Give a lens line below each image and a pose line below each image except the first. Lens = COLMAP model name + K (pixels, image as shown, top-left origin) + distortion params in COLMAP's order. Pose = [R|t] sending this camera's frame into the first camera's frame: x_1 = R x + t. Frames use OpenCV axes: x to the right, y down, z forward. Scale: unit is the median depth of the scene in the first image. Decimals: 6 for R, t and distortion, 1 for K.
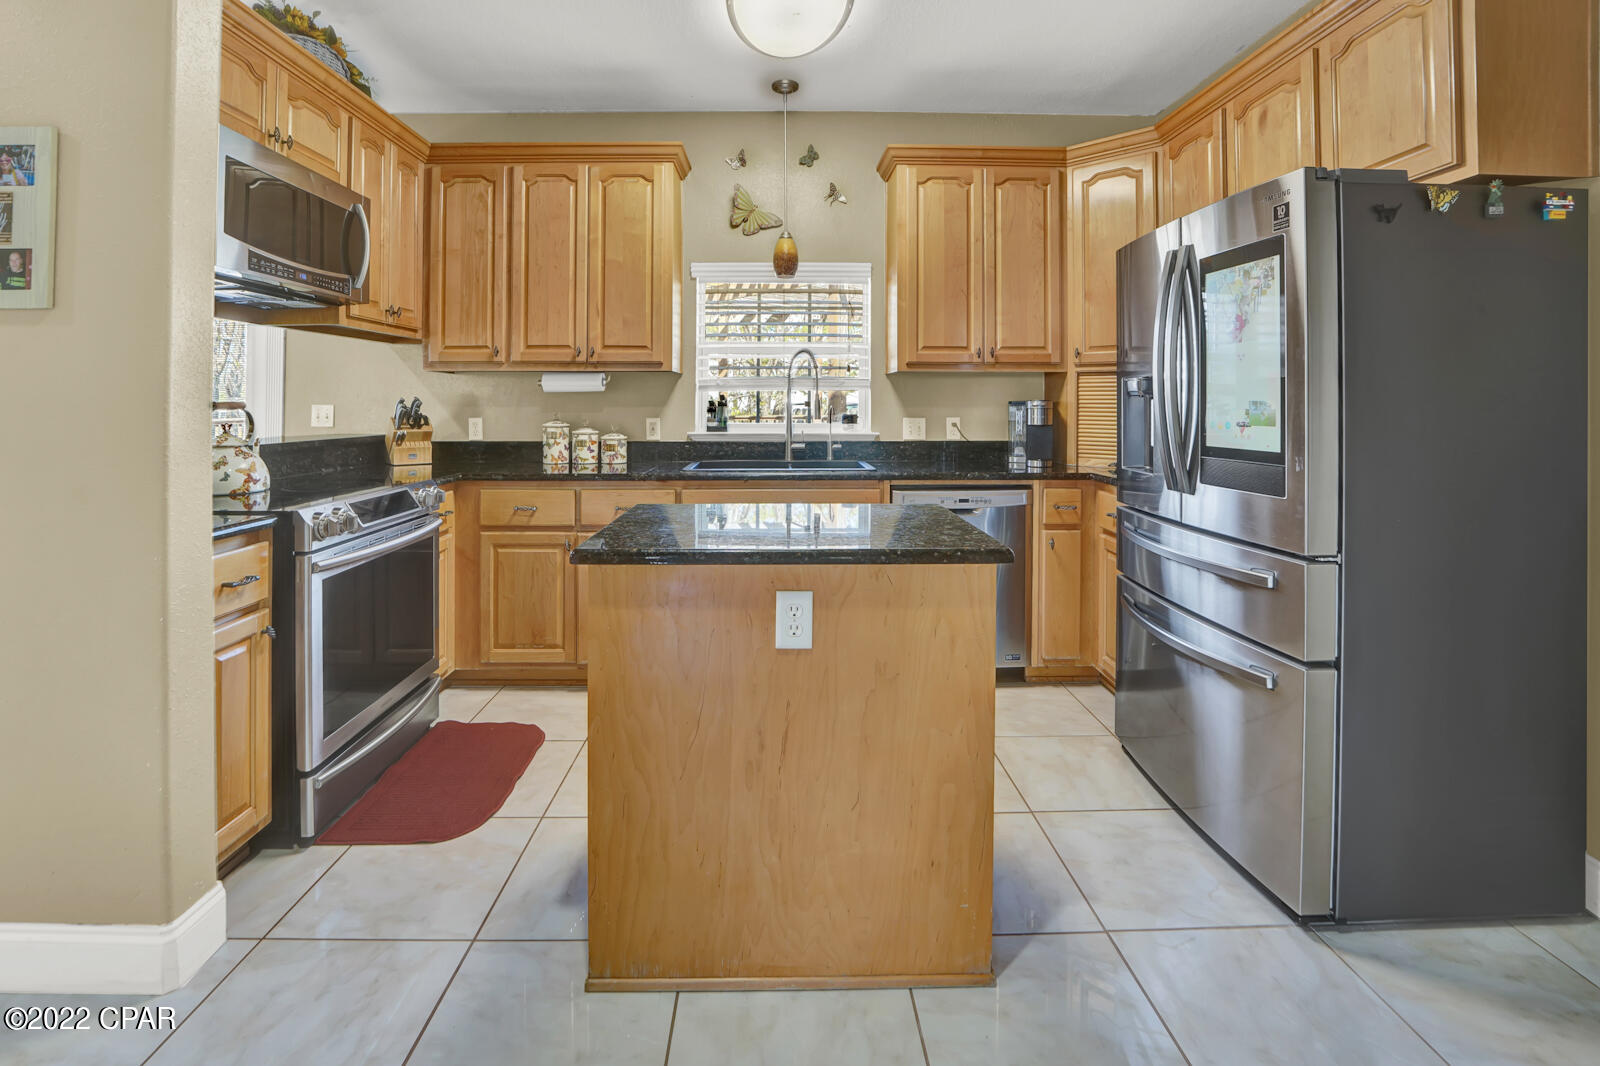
lens RADIAL K [[669.5, 0, 799.1], [0, 669.5, 400.7], [0, 0, 1]] dist [-0.002689, 0.000159]
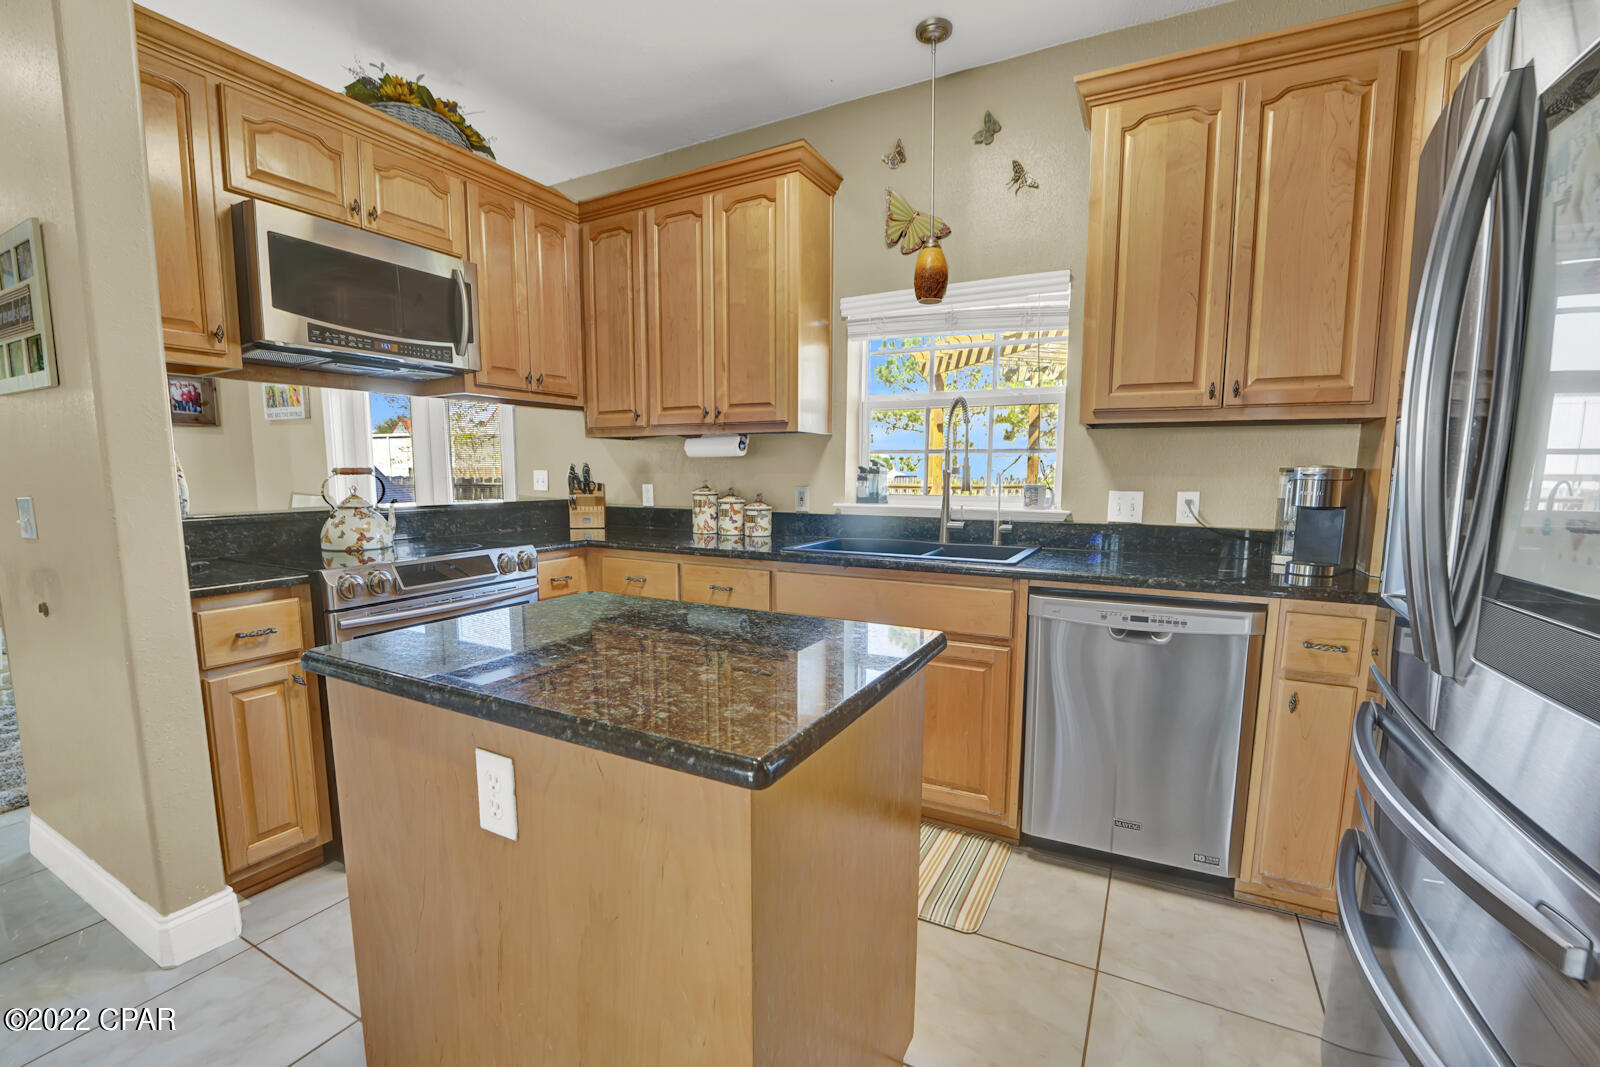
lens RADIAL K [[678.4, 0, 805.6], [0, 678.4, 552.5], [0, 0, 1]] dist [-0.015754, 0.000139]
pose [[0.883269, 0.058857, -0.465157, 0.227894], [-0.000691, 0.992252, 0.124239, 0.001428], [0.468865, -0.109415, 0.876466, 0.233835]]
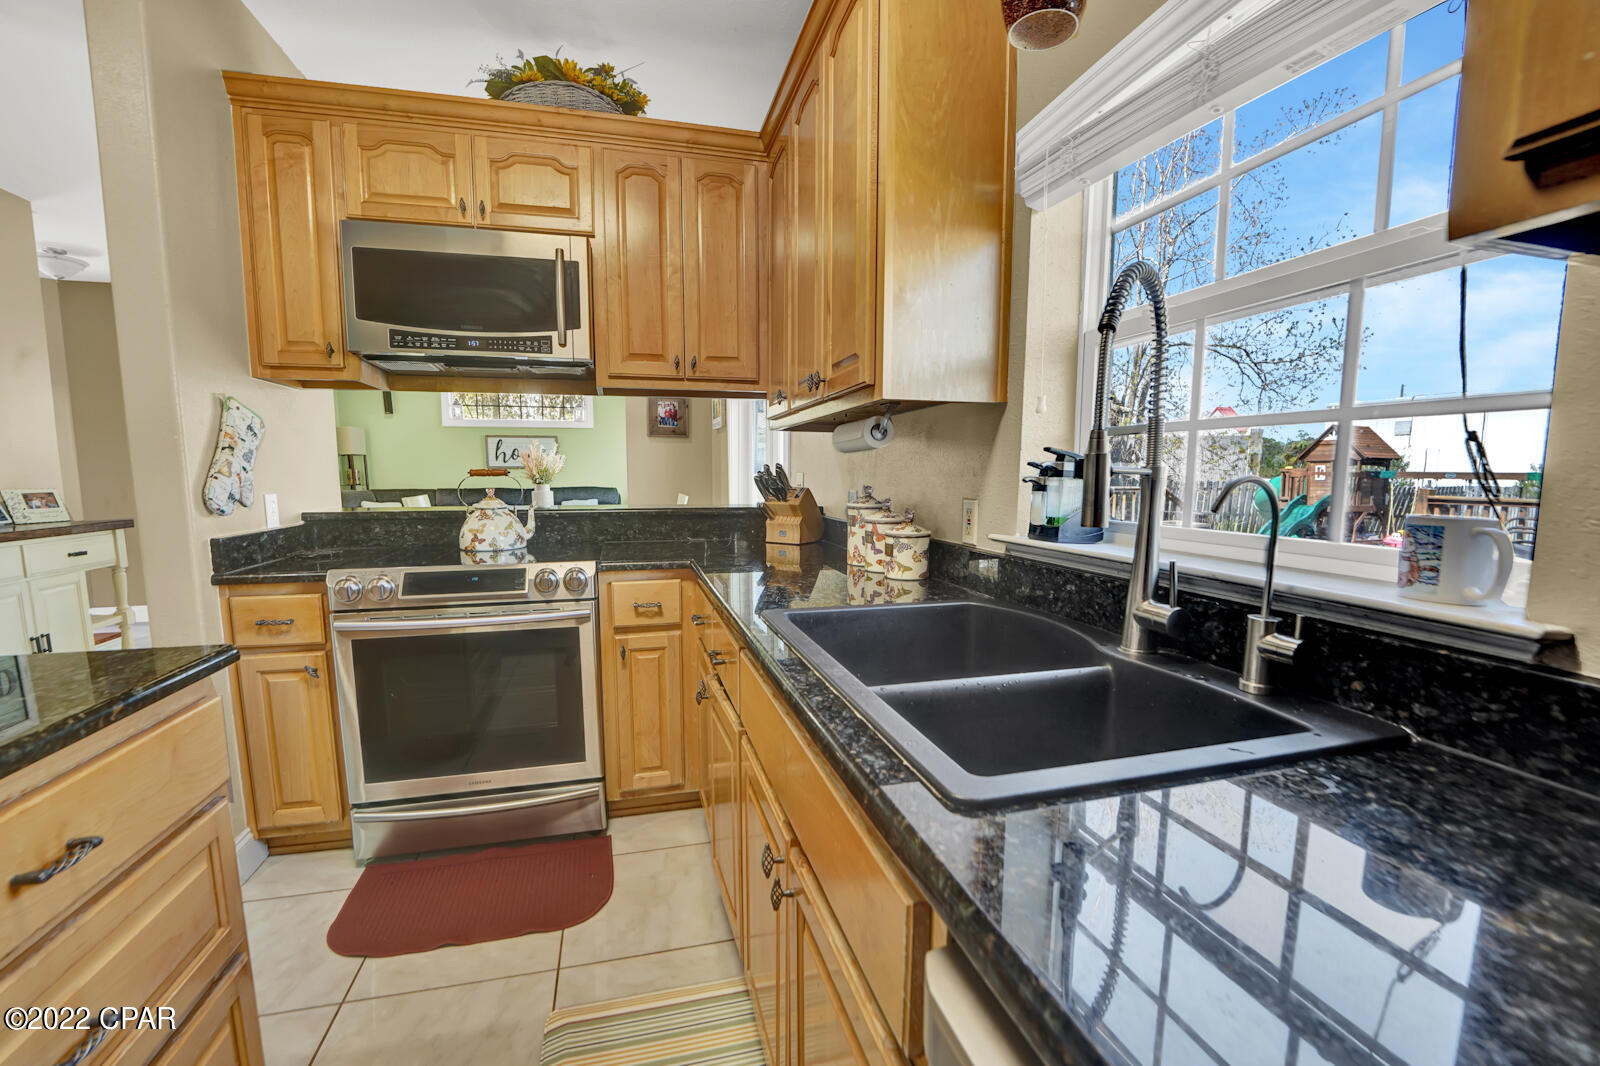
lens RADIAL K [[676.3, 0, 788.7], [0, 676.3, 552.0], [0, 0, 1]] dist [-0.017053, 0.000513]
pose [[0.249905, 0.113893, -0.961549, 0.258668], [0.003932, 0.992930, 0.118632, 0.005225], [0.968262, -0.033428, 0.247691, 0.820993]]
